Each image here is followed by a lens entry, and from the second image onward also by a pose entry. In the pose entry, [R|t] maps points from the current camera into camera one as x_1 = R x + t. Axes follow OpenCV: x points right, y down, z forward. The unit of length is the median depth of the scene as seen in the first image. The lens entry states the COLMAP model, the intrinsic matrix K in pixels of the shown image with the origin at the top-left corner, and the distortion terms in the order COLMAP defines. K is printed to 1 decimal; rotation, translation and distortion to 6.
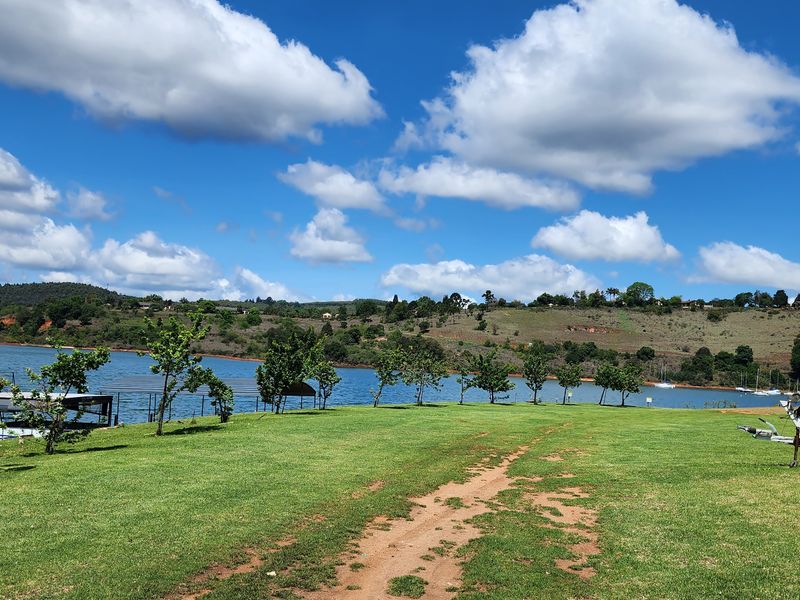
lens RADIAL K [[825.9, 0, 405.1], [0, 825.9, 281.9], [0, 0, 1]] dist [0.059663, 0.000000]
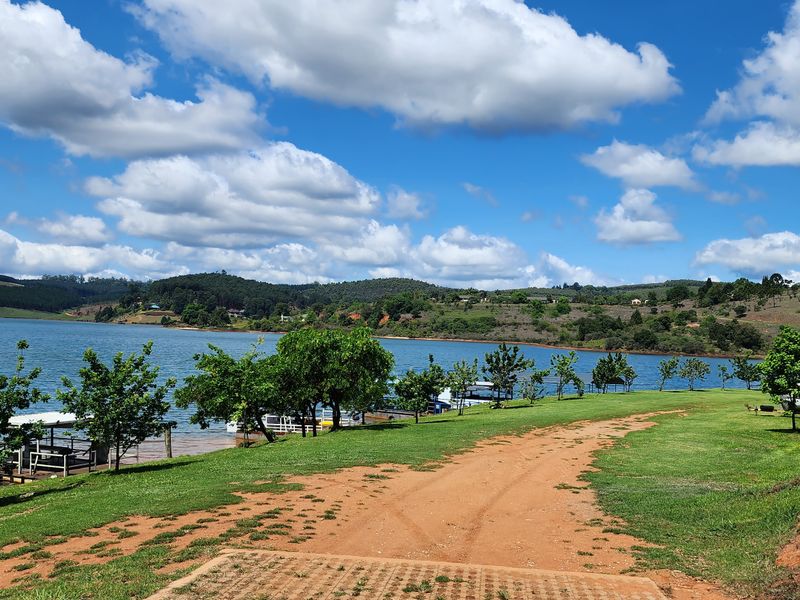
lens RADIAL K [[825.9, 0, 401.2], [0, 825.9, 313.1], [0, 0, 1]] dist [0.059663, 0.000000]
pose [[0.931327, -0.030385, -0.362915, 0.005721], [0.050656, 0.997635, 0.046468, -0.007096], [0.360644, -0.061660, 0.930663, -0.047822]]
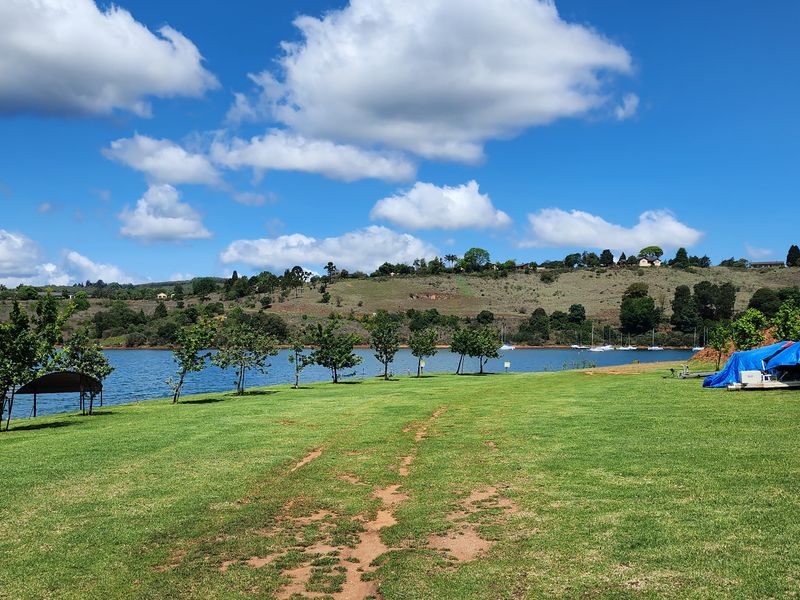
lens RADIAL K [[825.9, 0, 384.6], [0, 825.9, 270.1], [0, 0, 1]] dist [0.059663, 0.000000]
pose [[0.985310, -0.043715, 0.165085, 0.001853], [0.040825, 0.998949, 0.020857, 0.001641], [-0.165823, -0.013811, 0.986059, 0.015031]]
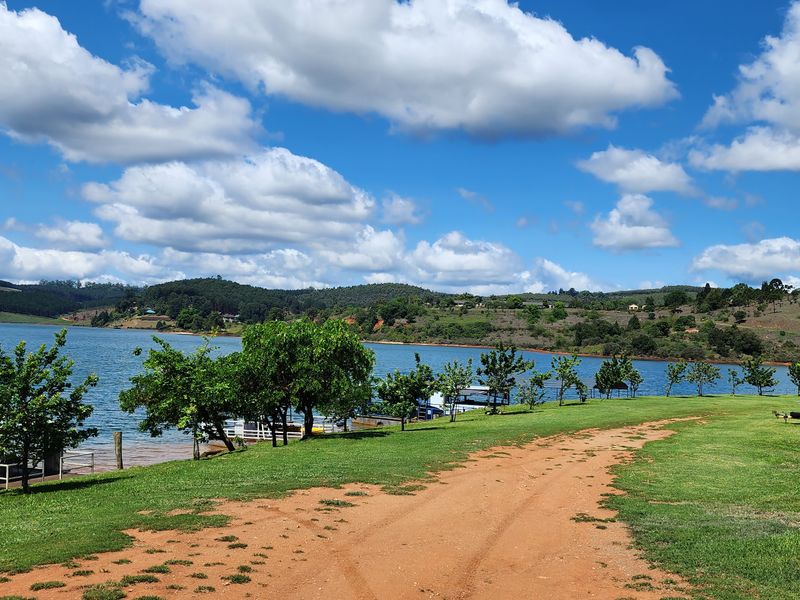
lens RADIAL K [[825.9, 0, 384.1], [0, 825.9, 303.4], [0, 0, 1]] dist [0.059663, 0.000000]
pose [[0.925895, -0.035935, -0.376068, 0.004185], [0.049848, 0.998383, 0.027328, -0.006112], [0.374478, -0.044049, 0.926189, -0.042274]]
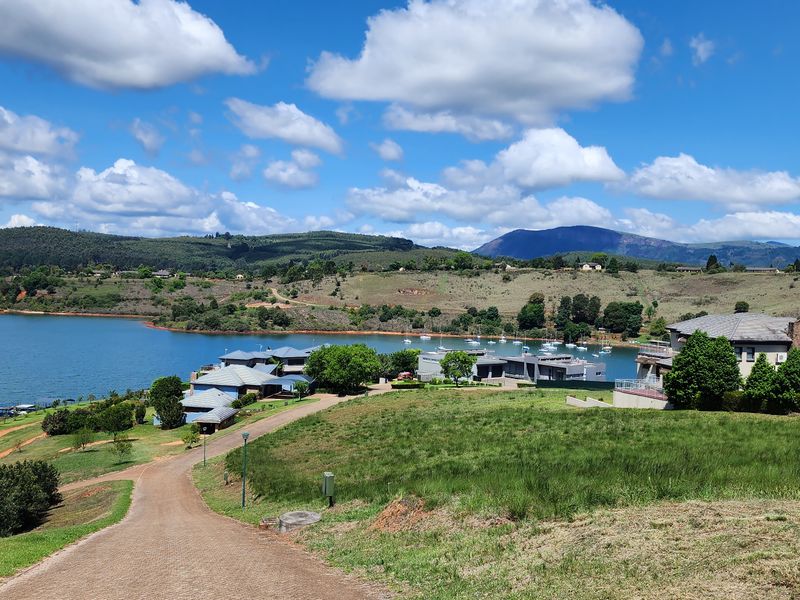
lens RADIAL K [[825.9, 0, 402.3], [0, 825.9, 306.8], [0, 0, 1]] dist [0.059663, 0.000000]
pose [[0.999511, -0.023774, 0.020317, 0.137341], [0.020869, 0.990917, 0.132849, -0.081871], [-0.023291, -0.132360, 0.990928, -0.312764]]
